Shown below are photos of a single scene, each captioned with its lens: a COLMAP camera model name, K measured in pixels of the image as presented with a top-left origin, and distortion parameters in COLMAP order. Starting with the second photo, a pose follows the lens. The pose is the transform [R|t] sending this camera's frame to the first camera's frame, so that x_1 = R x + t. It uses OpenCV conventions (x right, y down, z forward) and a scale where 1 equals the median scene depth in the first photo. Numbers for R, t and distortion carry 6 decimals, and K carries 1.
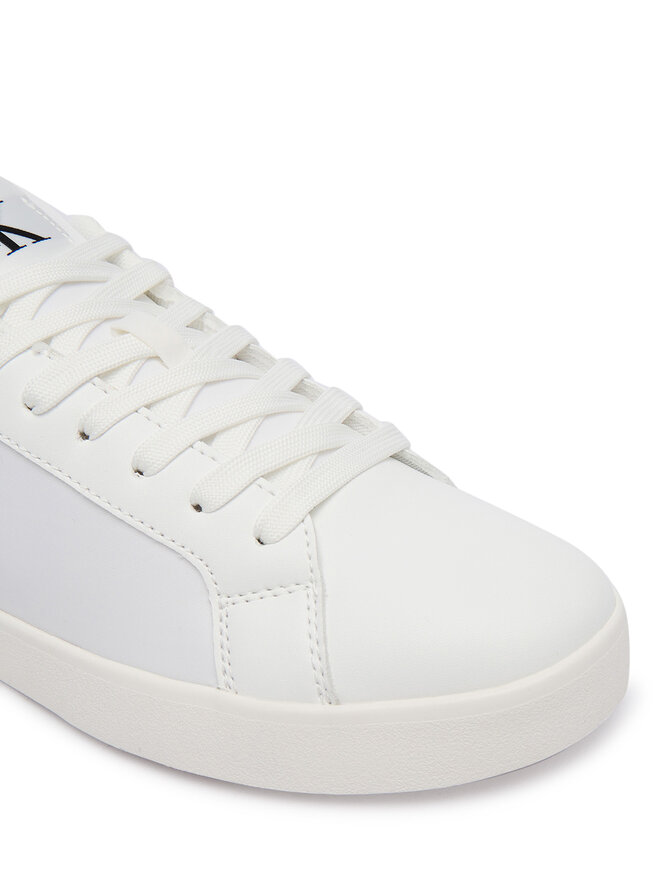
lens RADIAL K [[872.5, 0, 331.1], [0, 872.5, 438.4], [0, 0, 1]] dist [0.011213, 0.000000]
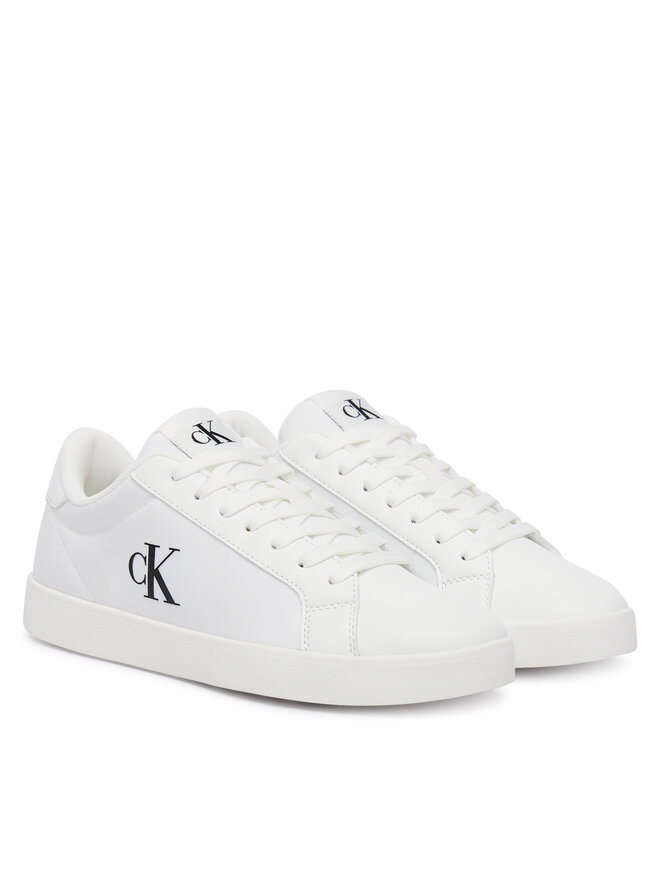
lens RADIAL K [[2388.7, 0, 330.1], [0, 2388.7, 440.1], [0, 0, 1]] dist [-0.140444, 0.000000]
pose [[0.991755, 0.107844, -0.069227, 0.261324], [-0.125760, 0.922894, -0.363938, 1.800868], [0.024641, 0.369643, 0.928847, -4.201785]]
